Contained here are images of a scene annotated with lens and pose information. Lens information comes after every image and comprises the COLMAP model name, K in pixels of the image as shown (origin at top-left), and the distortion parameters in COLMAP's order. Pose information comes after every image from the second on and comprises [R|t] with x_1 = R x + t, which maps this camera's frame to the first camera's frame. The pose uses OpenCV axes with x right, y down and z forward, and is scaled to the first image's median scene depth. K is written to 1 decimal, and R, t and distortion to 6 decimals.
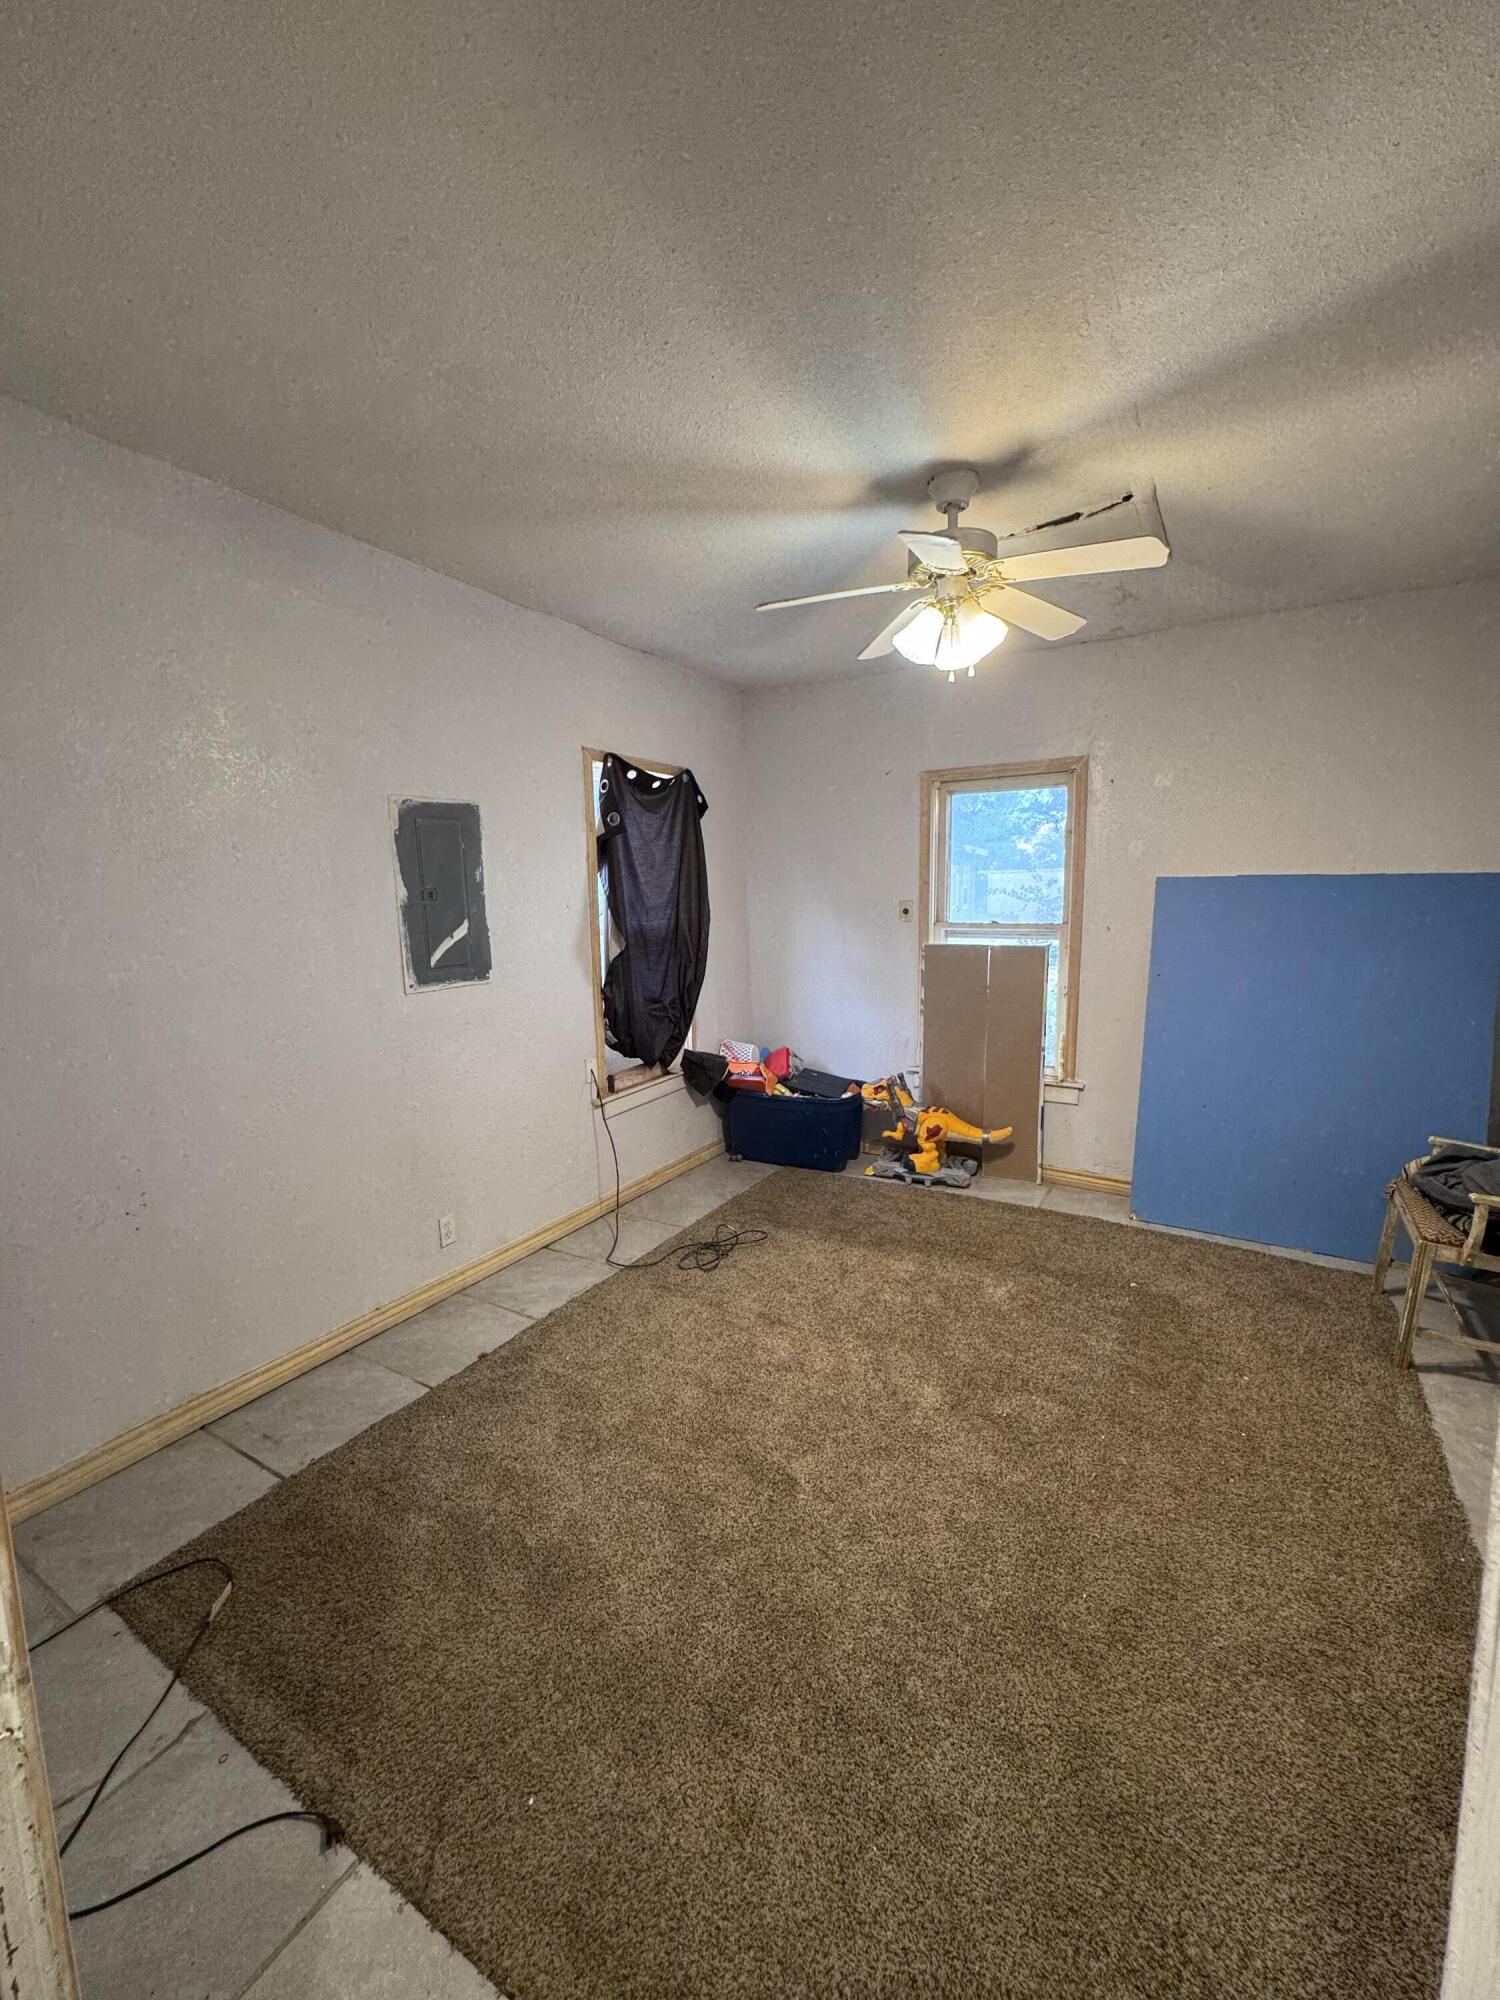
lens RADIAL K [[798.3, 0, 751.8], [0, 798.3, 993.8], [0, 0, 1]] dist [-0.006075, 0.001106]
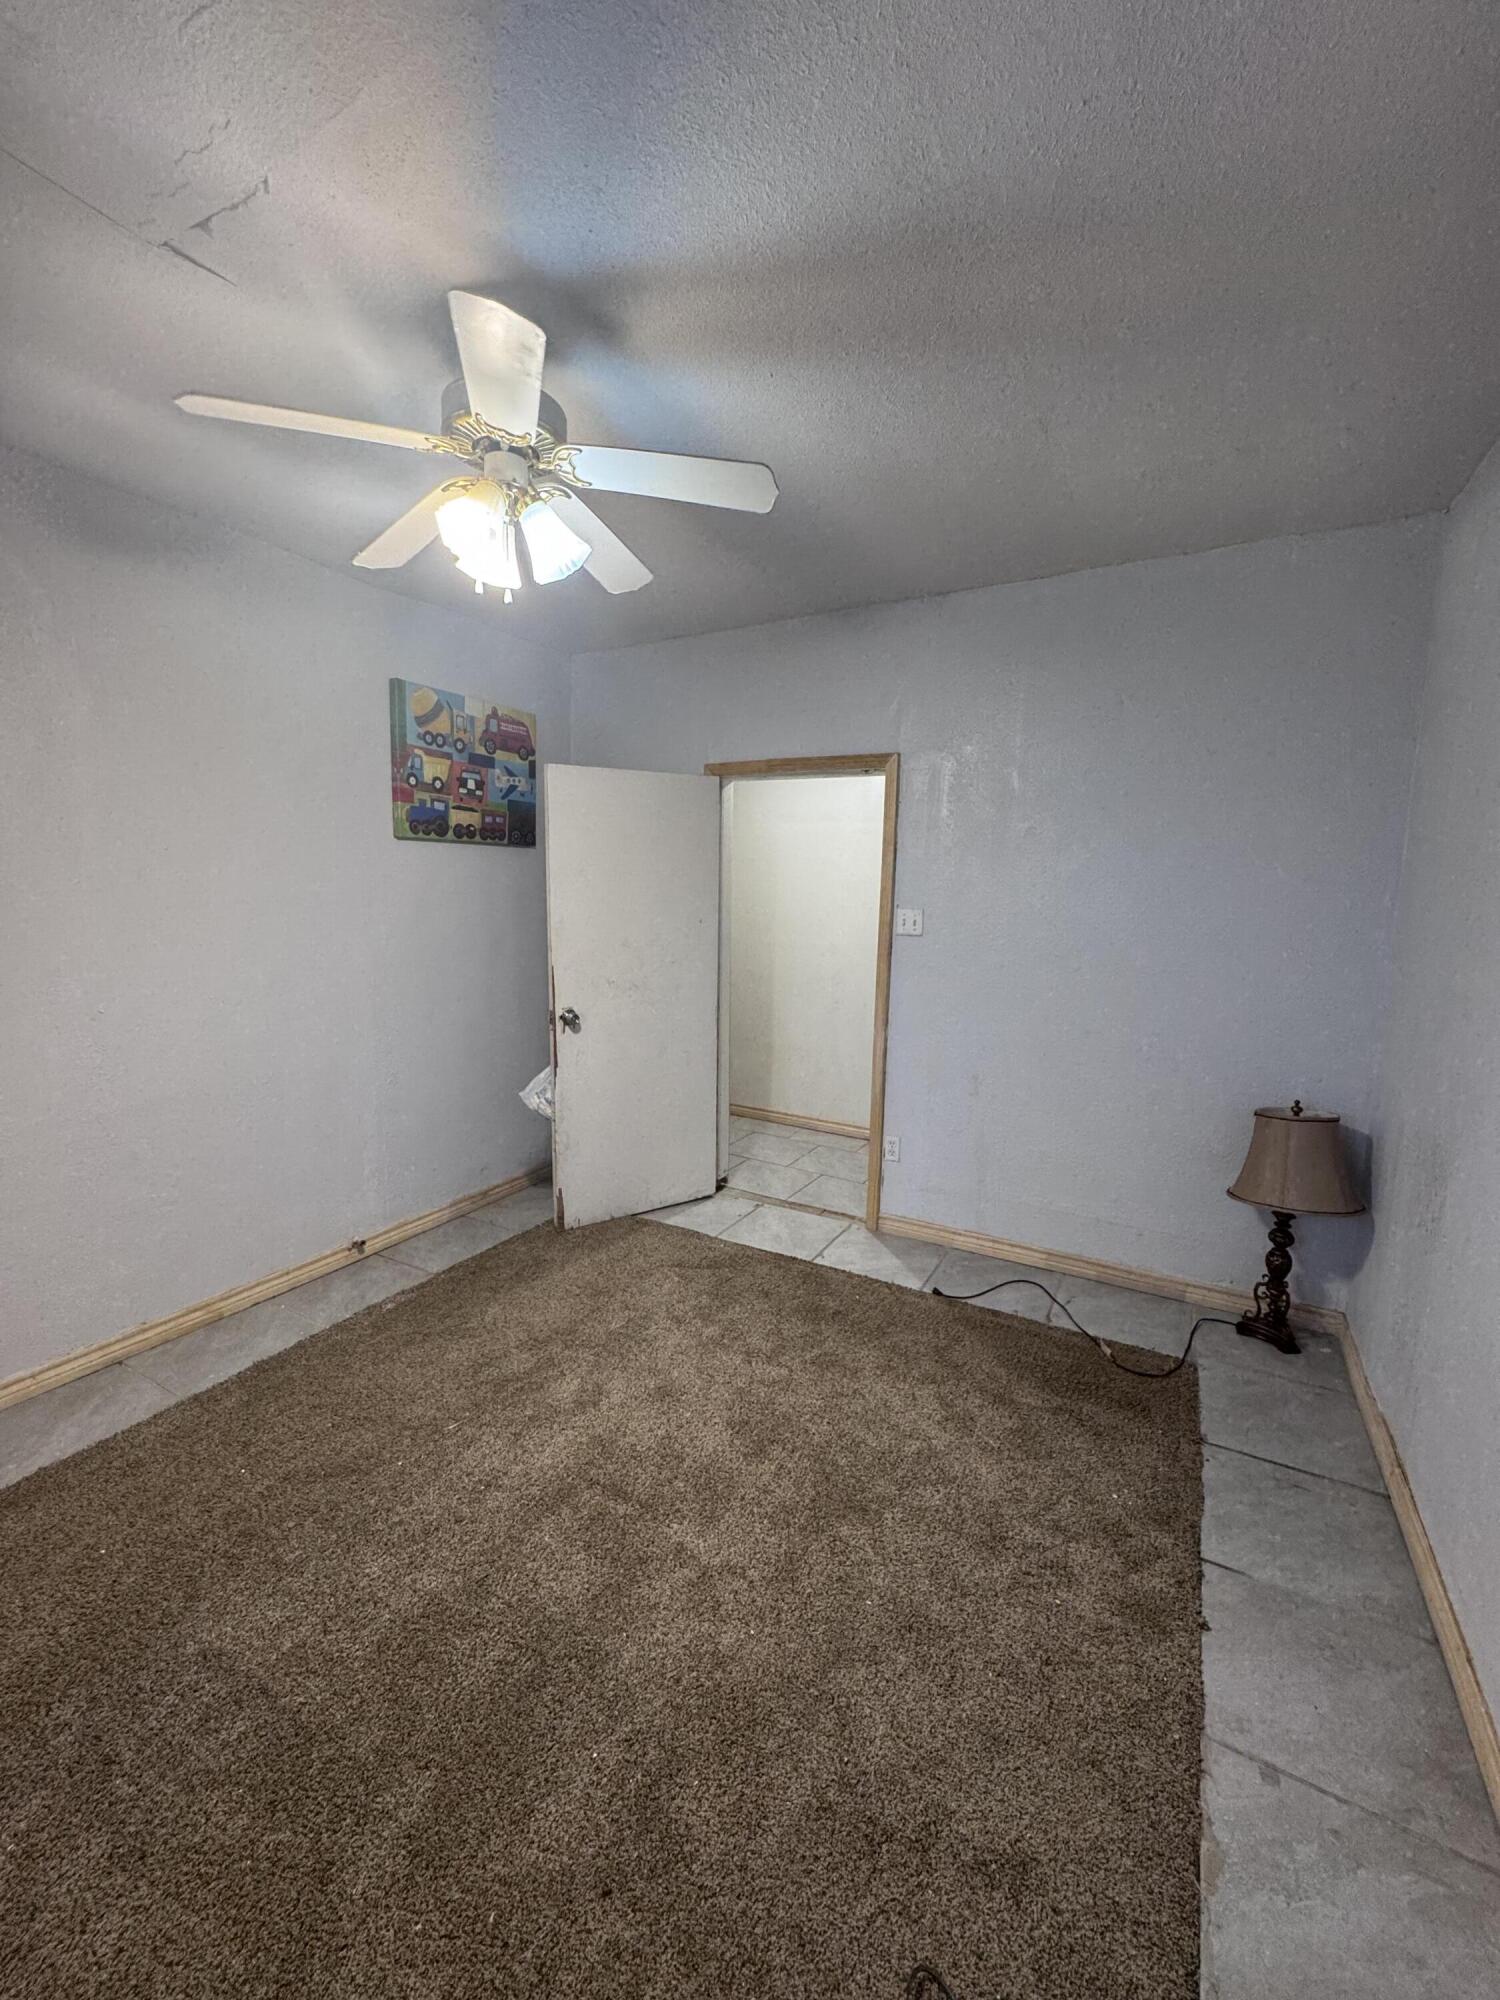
lens RADIAL K [[798.3, 0, 750.4], [0, 798.3, 998.9], [0, 0, 1]] dist [-0.006075, 0.001106]
pose [[-0.999697, 0.000247, -0.024624, 0.047515], [-0.006528, 0.961510, 0.274694, -0.244215], [0.023744, 0.274771, -0.961216, 1.809291]]
